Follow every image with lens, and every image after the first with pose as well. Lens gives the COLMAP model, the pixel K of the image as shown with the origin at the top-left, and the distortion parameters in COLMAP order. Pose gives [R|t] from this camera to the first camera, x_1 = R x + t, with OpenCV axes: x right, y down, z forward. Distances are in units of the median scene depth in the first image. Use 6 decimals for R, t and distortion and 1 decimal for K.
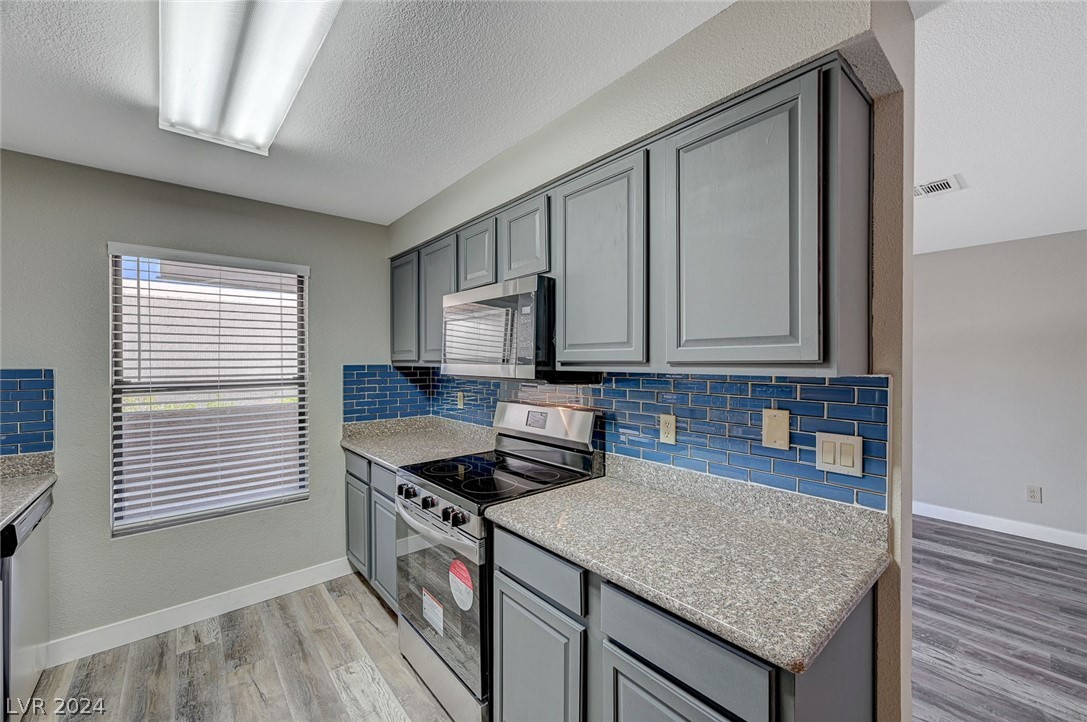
lens RADIAL K [[430.3, 0, 548.1], [0, 430.3, 361.4], [0, 0, 1]] dist [-0.002393, 0.001477]
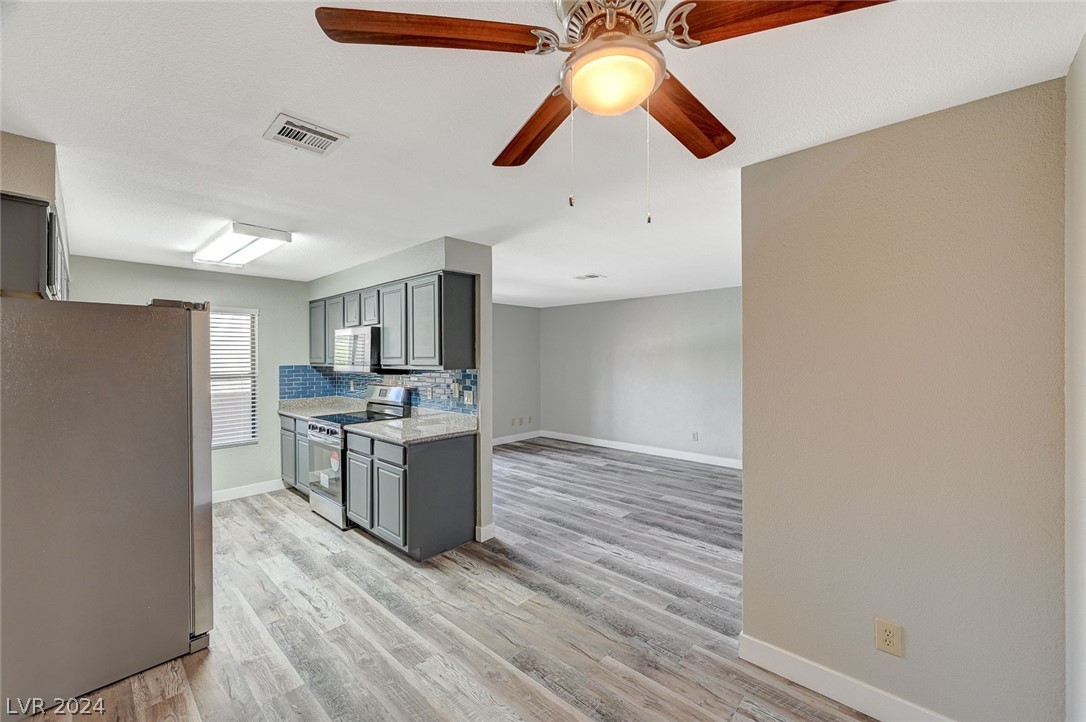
lens RADIAL K [[430.8, 0, 548.9], [0, 430.8, 358.7], [0, 0, 1]] dist [0.000219, 0.000363]
pose [[0.992517, -0.002479, 0.122082, 0.440742], [0.002293, 0.999996, 0.001667, -0.022885], [-0.122086, -0.001374, 0.992519, -0.967086]]
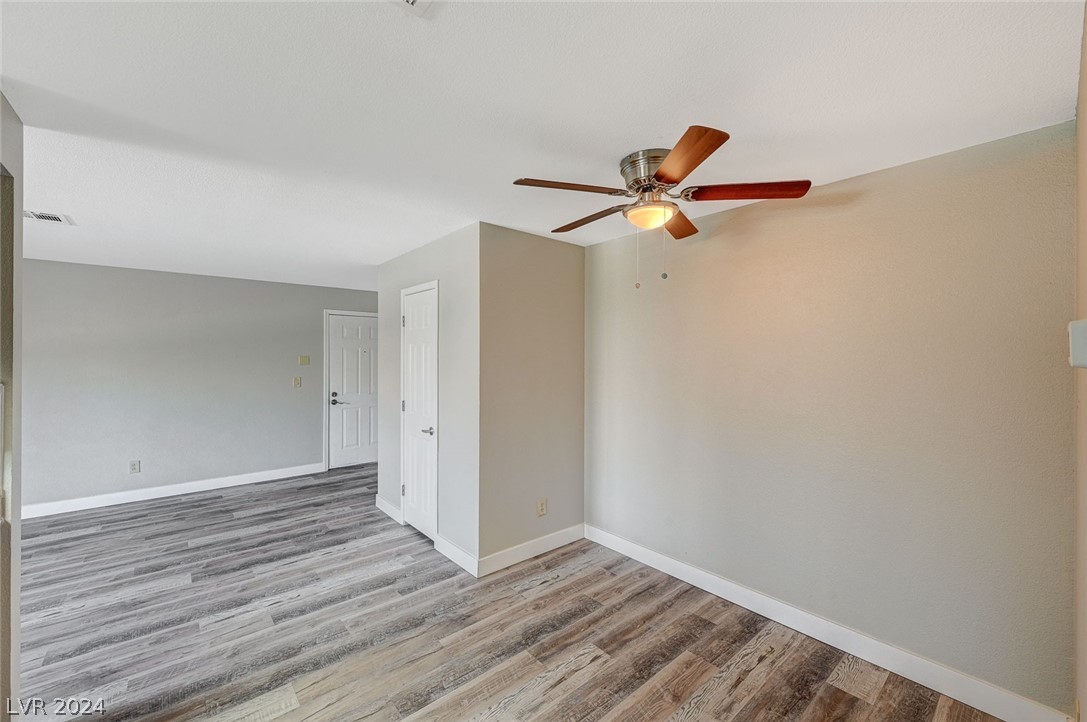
lens RADIAL K [[438.2, 0, 547.7], [0, 438.2, 357.6], [0, 0, 1]] dist [-0.001399, 0.000481]
pose [[-0.005497, 0.001894, 0.999983, -0.282648], [0.003056, 0.999994, -0.001877, -0.023375], [-0.999980, 0.003046, -0.005503, -0.340559]]
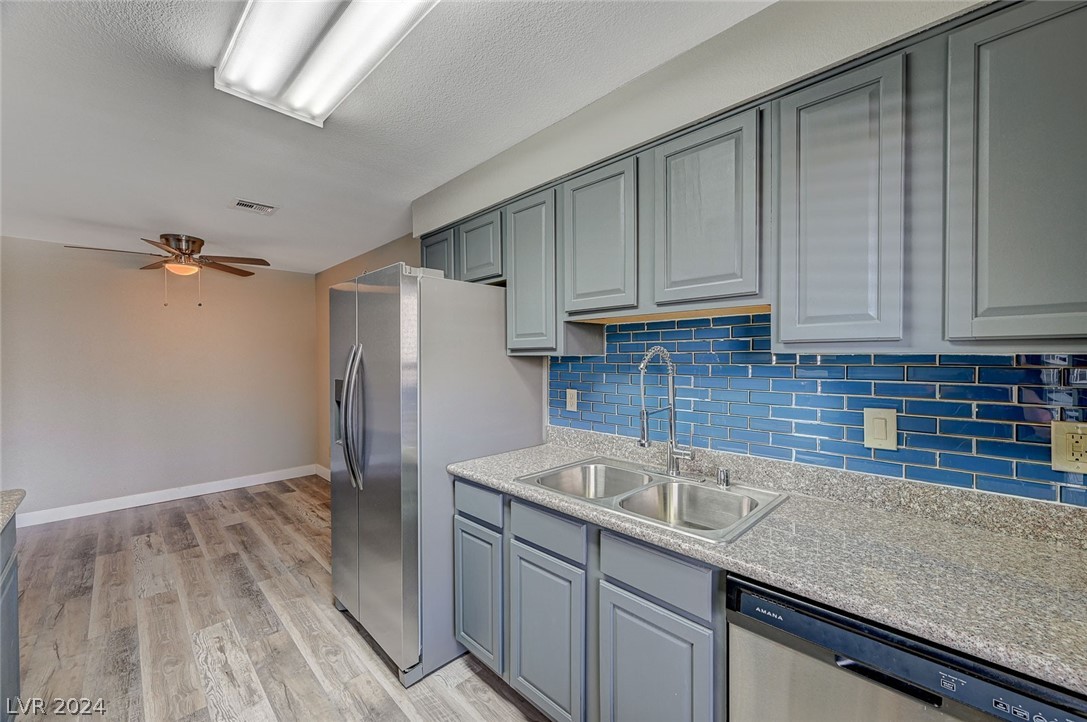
lens RADIAL K [[430.3, 0, 548.1], [0, 430.3, 361.4], [0, 0, 1]] dist [-0.002393, 0.001477]
pose [[-0.996805, 0.012124, -0.078949, -0.575071], [0.011051, 0.999841, 0.014015, 0.017426], [0.079106, 0.013098, -0.996780, 1.033384]]
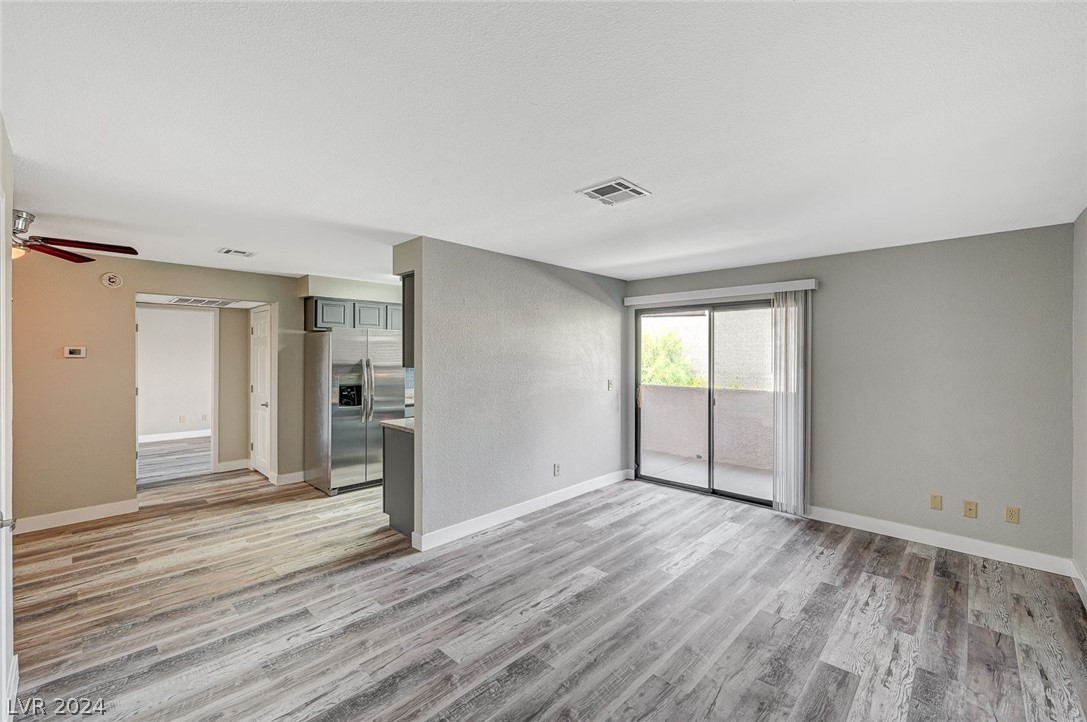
lens RADIAL K [[451.8, 0, 549.3], [0, 451.8, 355.8], [0, 0, 1]] dist [-0.001938, 0.000288]
pose [[0.108628, 0.005388, -0.994068, 1.872637], [-0.004638, 0.999977, 0.004913, -0.035025], [0.994072, 0.004076, 0.108651, 0.746015]]
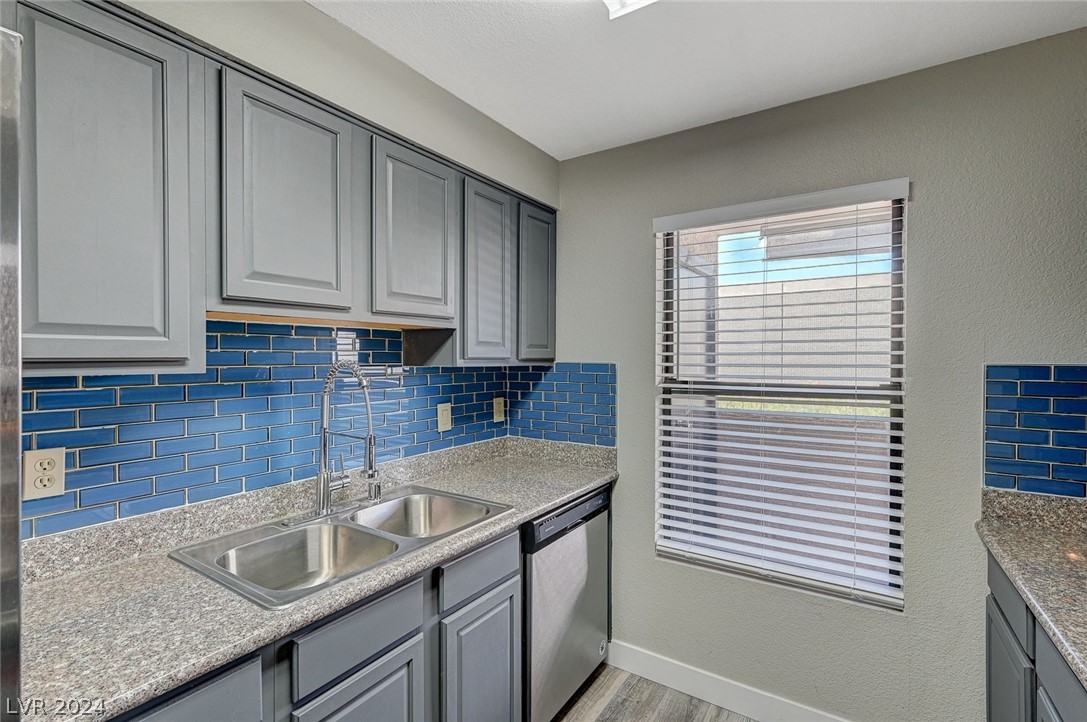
lens RADIAL K [[487.7, 0, 551.1], [0, 487.7, 360.1], [0, 0, 1]] dist [0.000384, 0.000435]
pose [[0.283823, 0.011660, -0.958806, -0.112089], [-0.003897, 0.999932, 0.011007, -0.001449], [0.958869, 0.000612, 0.283849, 0.453617]]
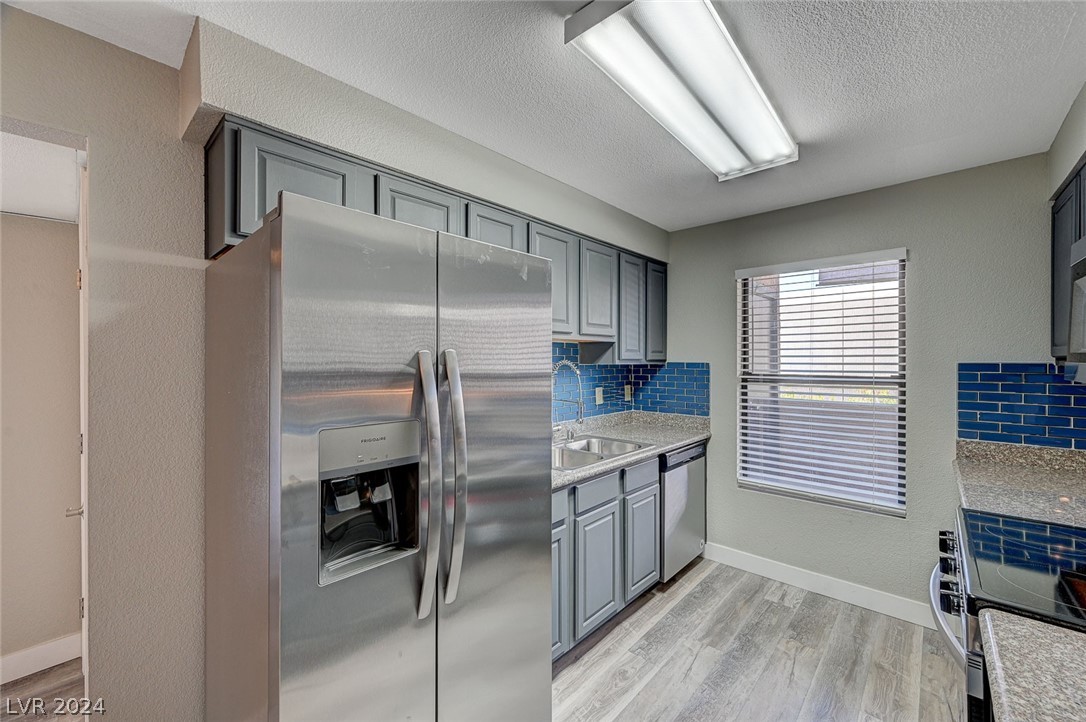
lens RADIAL K [[430.8, 0, 548.9], [0, 430.8, 358.7], [0, 0, 1]] dist [0.000219, 0.000363]
pose [[0.124907, 0.004492, -0.992158, 0.232845], [-0.001046, 0.999990, 0.004396, -0.002104], [0.992168, 0.000489, 0.124911, 0.208377]]
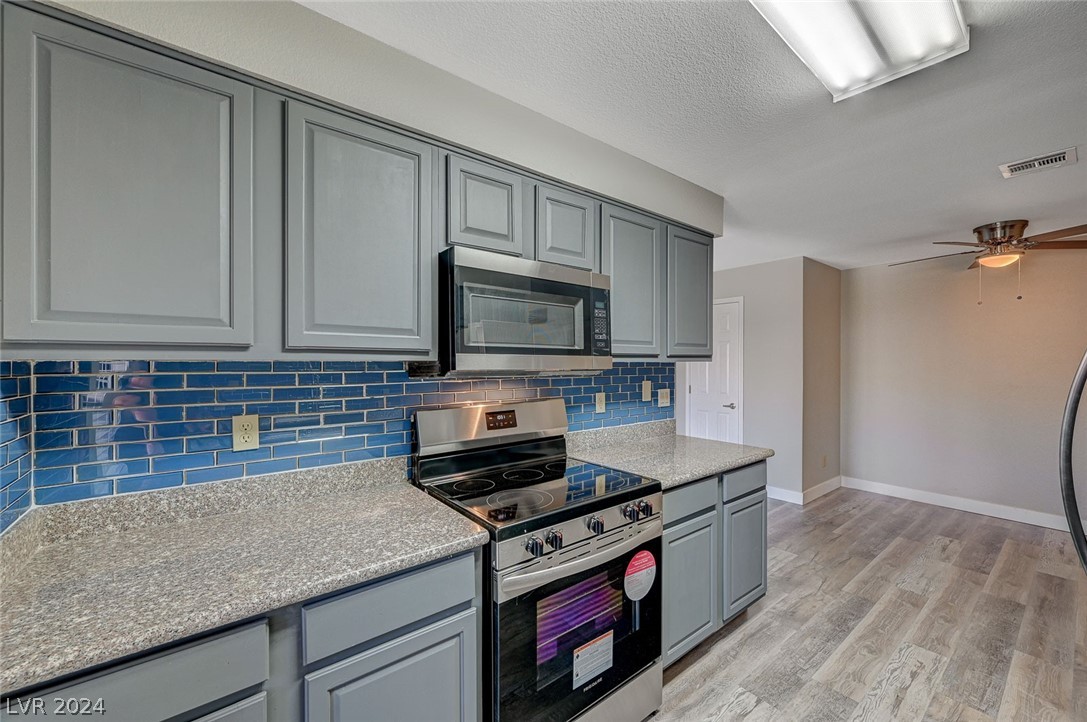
lens RADIAL K [[430.3, 0, 548.1], [0, 430.3, 361.4], [0, 0, 1]] dist [-0.002393, 0.001477]
pose [[0.038072, 0.002135, 0.999273, -0.806613], [0.001763, 0.999996, -0.002204, 0.016144], [-0.999273, 0.001846, 0.038068, 0.783564]]
